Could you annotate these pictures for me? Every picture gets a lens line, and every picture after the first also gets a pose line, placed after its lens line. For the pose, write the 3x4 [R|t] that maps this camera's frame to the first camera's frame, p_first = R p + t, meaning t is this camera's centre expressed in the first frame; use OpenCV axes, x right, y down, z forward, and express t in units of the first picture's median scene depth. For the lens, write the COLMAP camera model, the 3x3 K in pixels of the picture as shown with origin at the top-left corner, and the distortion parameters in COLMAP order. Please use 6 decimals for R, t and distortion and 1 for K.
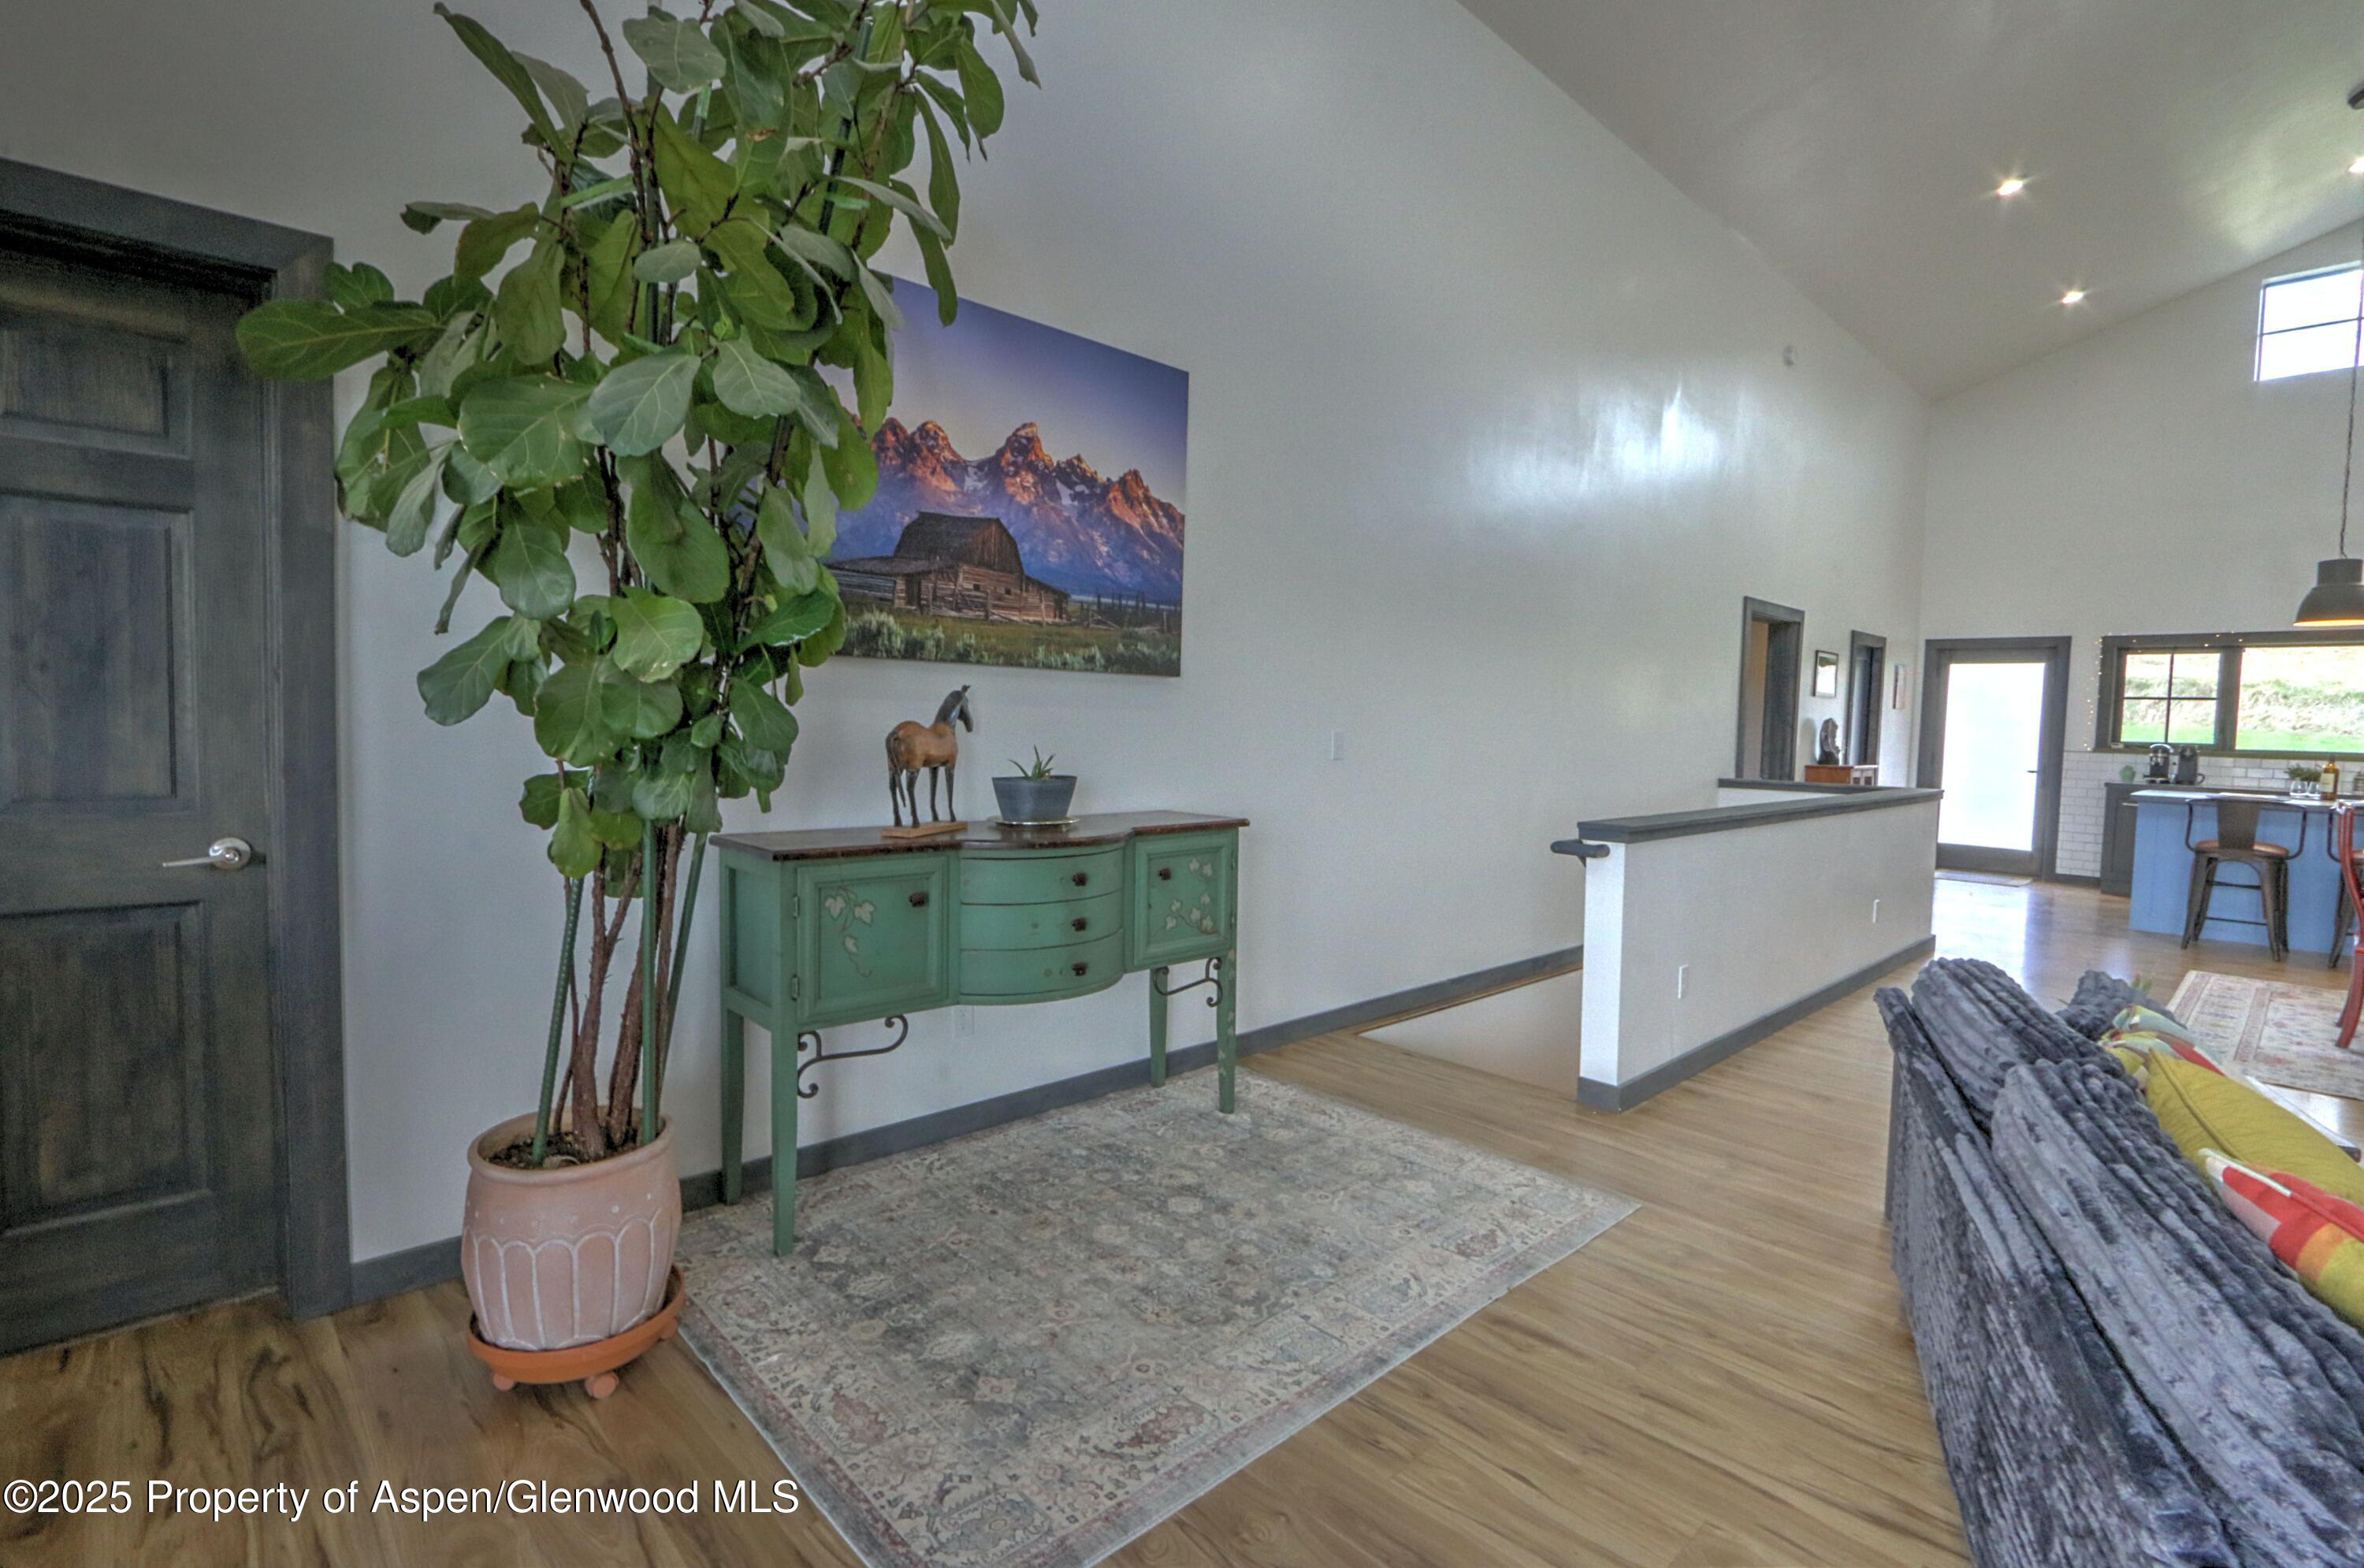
lens RADIAL K [[1117.5, 0, 1161.4], [0, 1117.5, 776.4], [0, 0, 1]] dist [-0.014488, 0.000372]
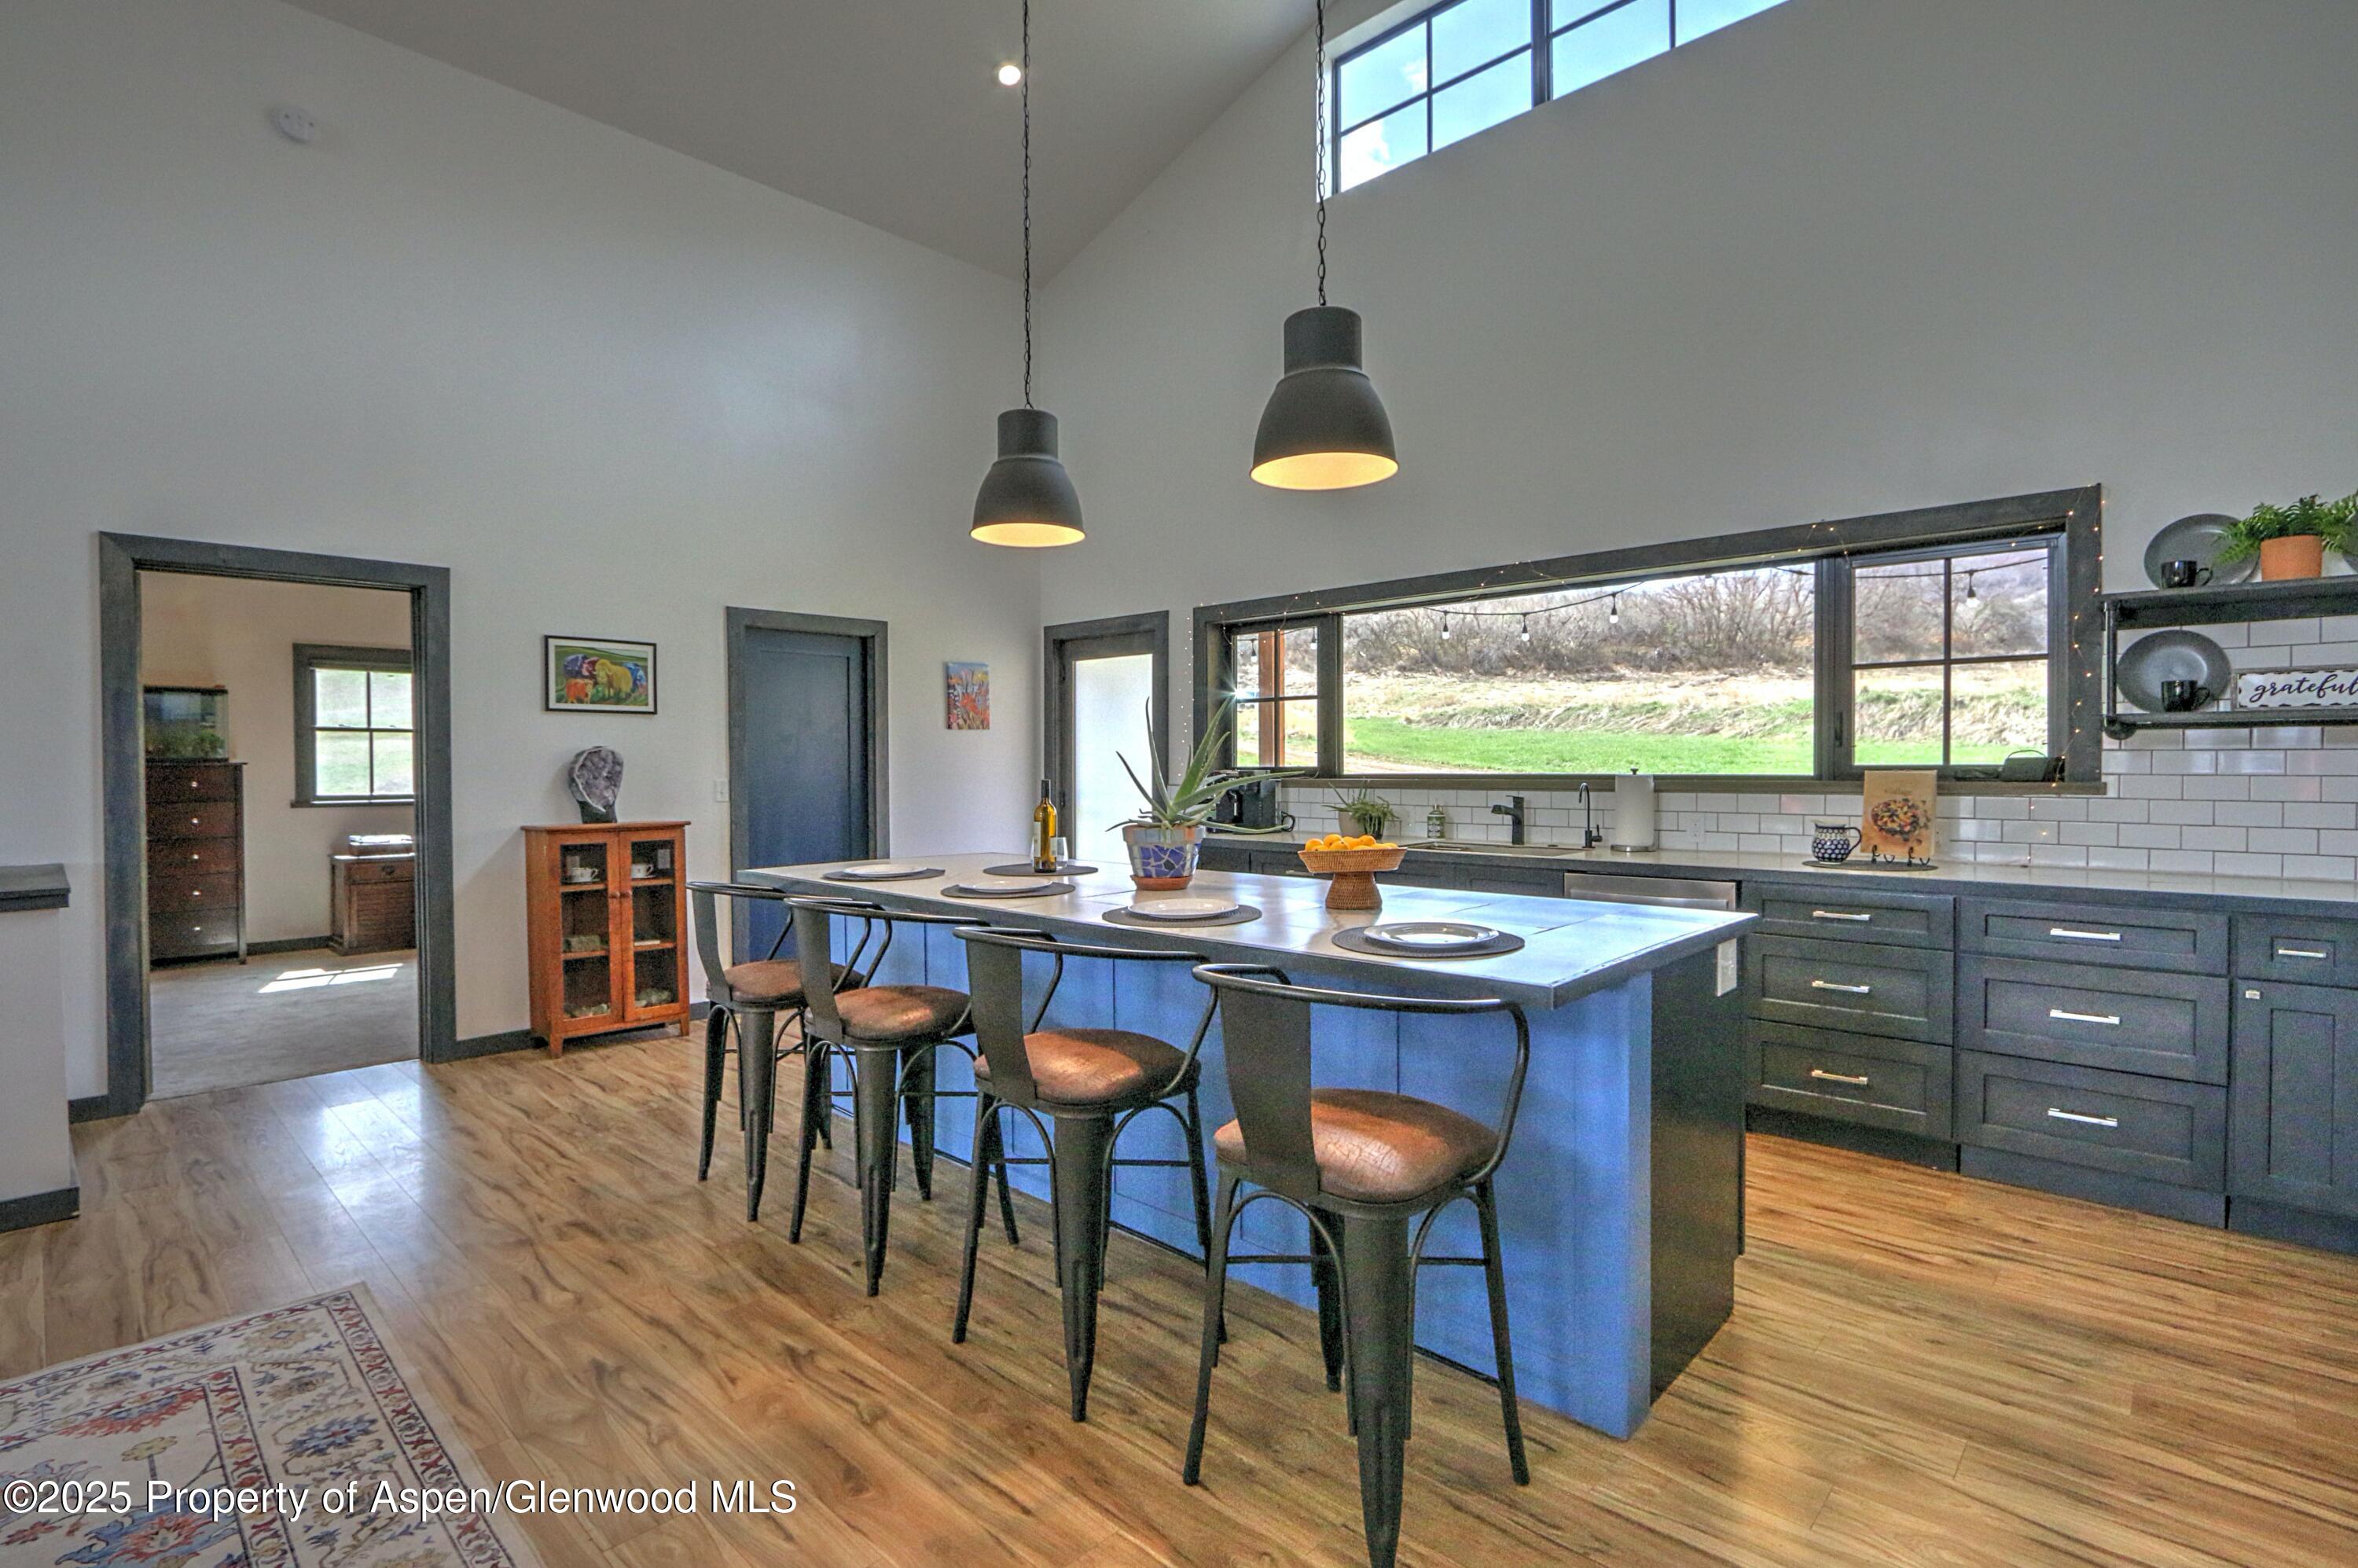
lens RADIAL K [[1114.7, 0, 1197.5], [0, 1114.7, 794.9], [0, 0, 1]] dist [-0.014488, 0.000372]
pose [[0.998311, -0.030189, 0.049632, 0.859654], [0.031677, 0.999063, -0.029474, 0.003518], [-0.048696, 0.030997, 0.998333, 0.359992]]
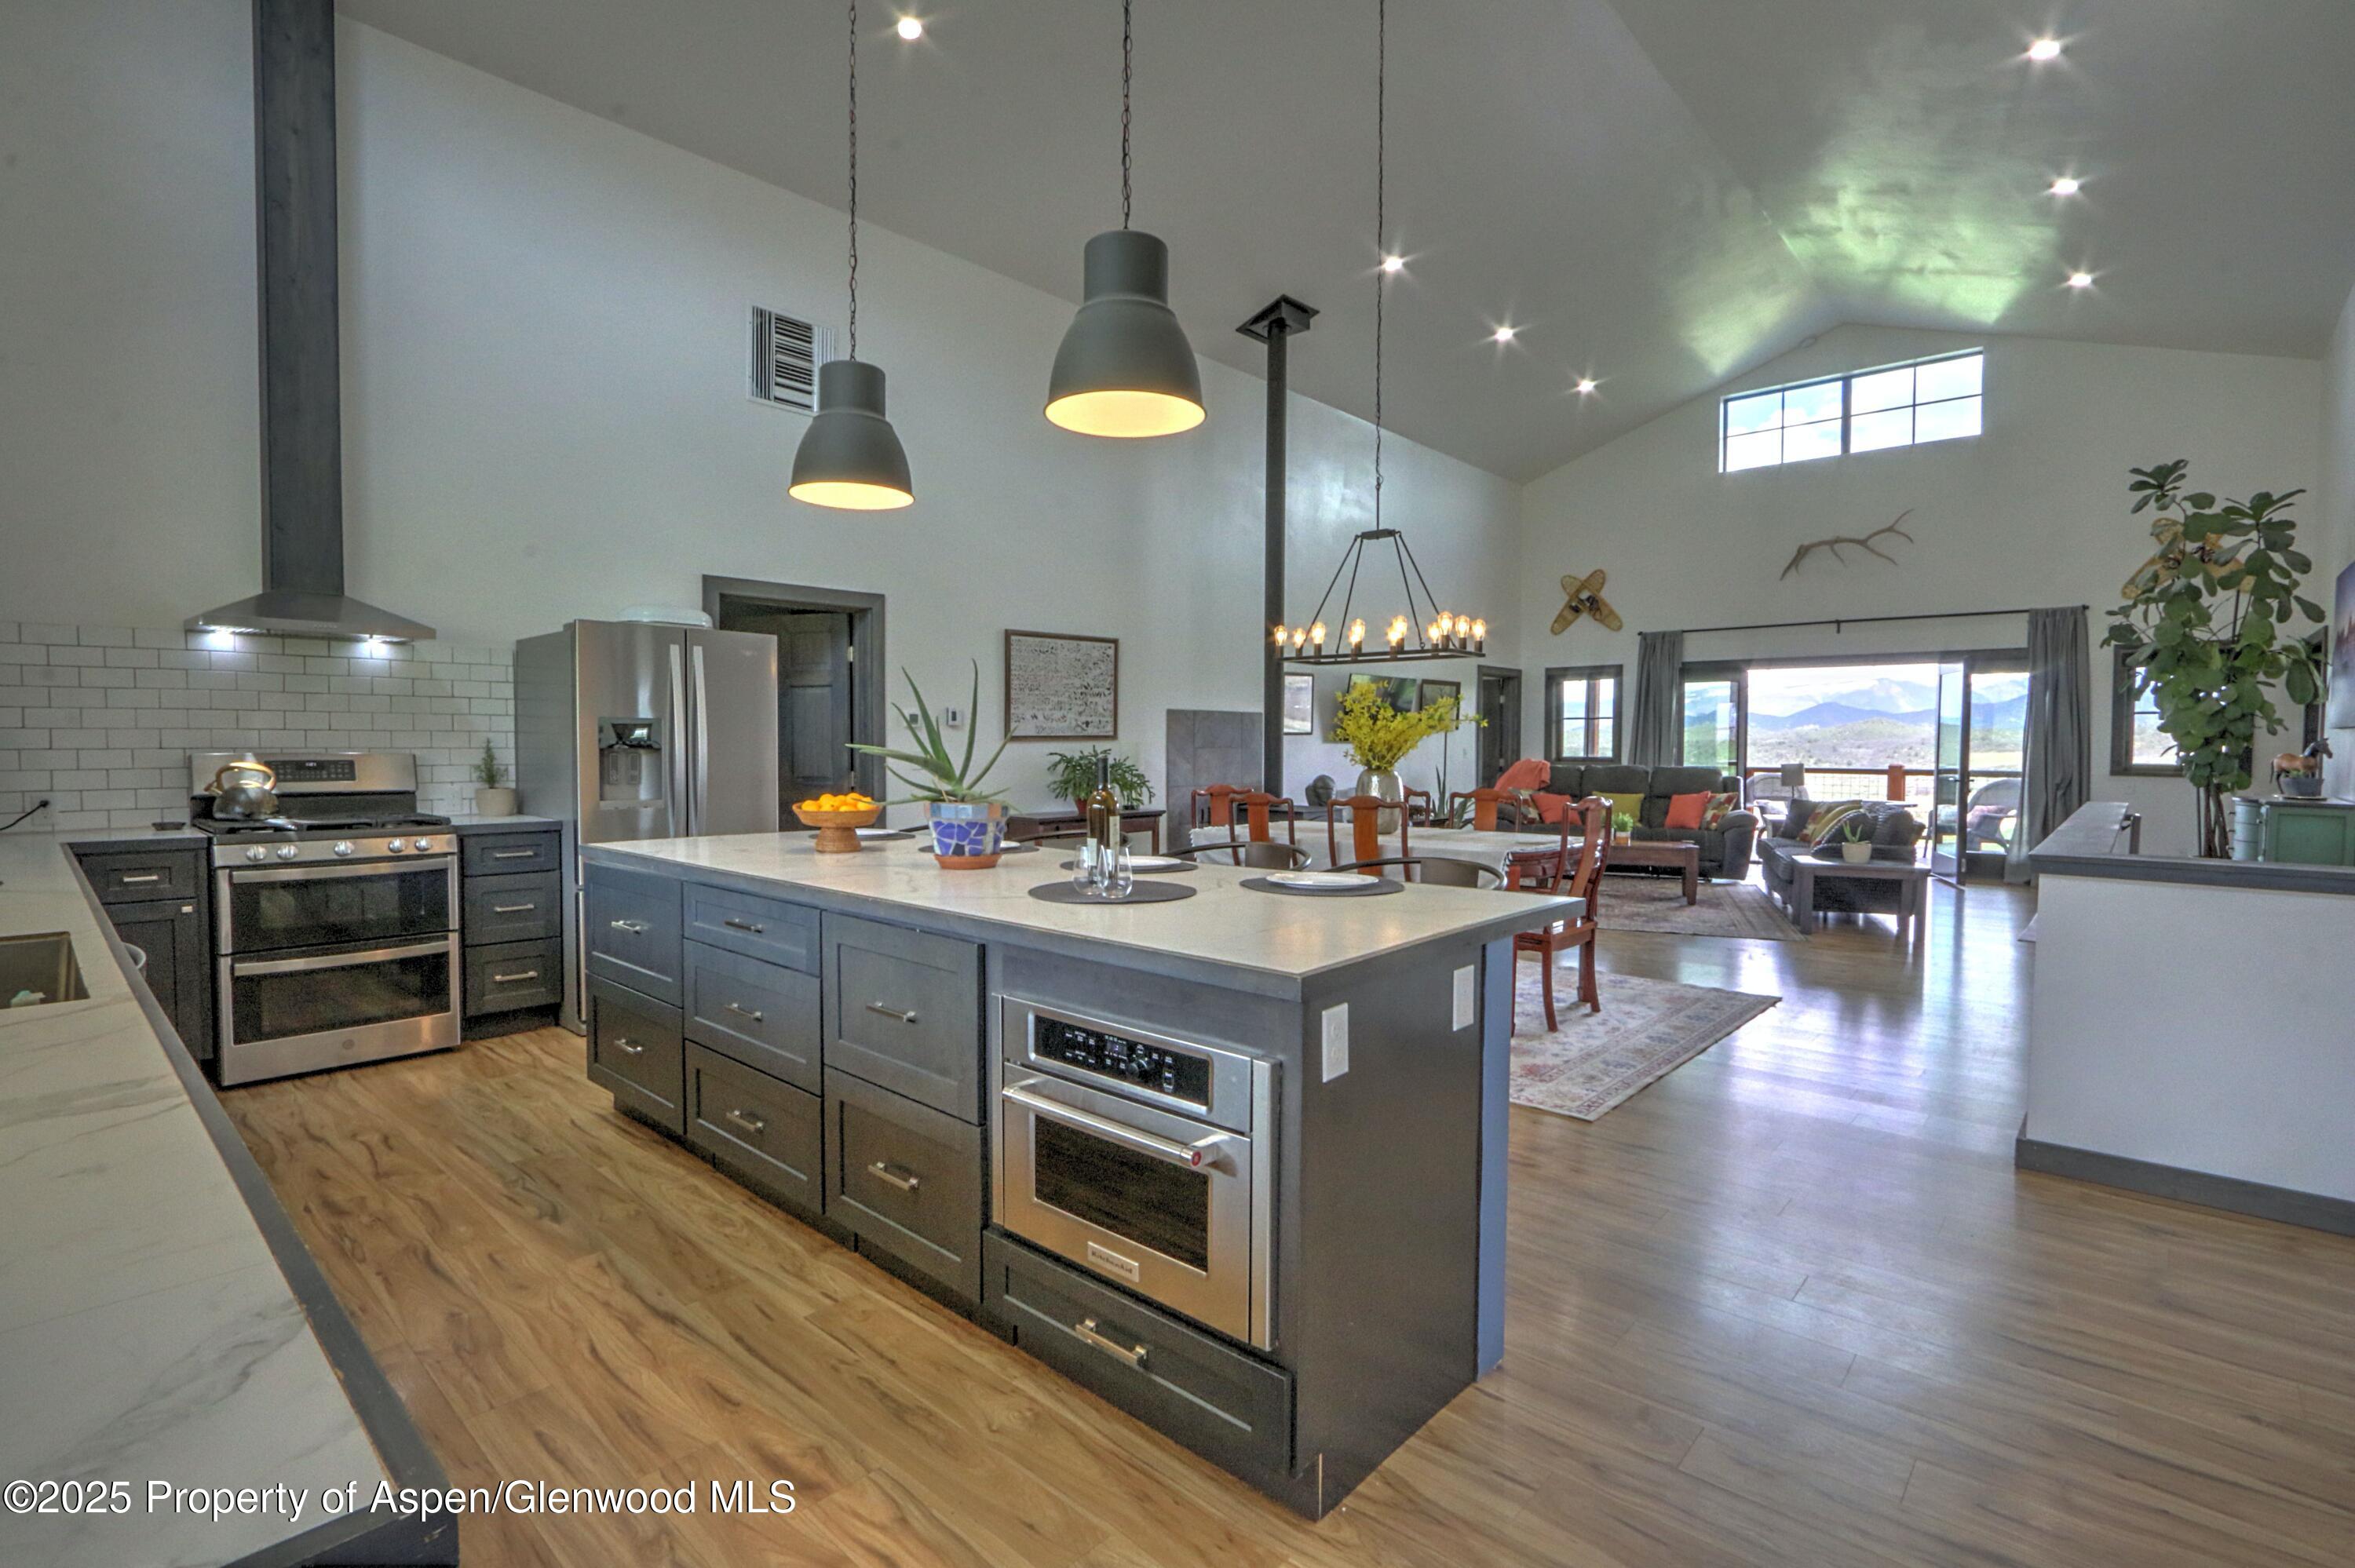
lens RADIAL K [[1113.2, 0, 1162.9], [0, 1113.2, 777.8], [0, 0, 1]] dist [-0.014488, 0.000372]
pose [[-0.996926, -0.025615, -0.074045, 0.837388], [-0.031928, 0.995837, 0.085374, -0.036580], [0.071550, 0.087476, -0.993594, 1.076988]]
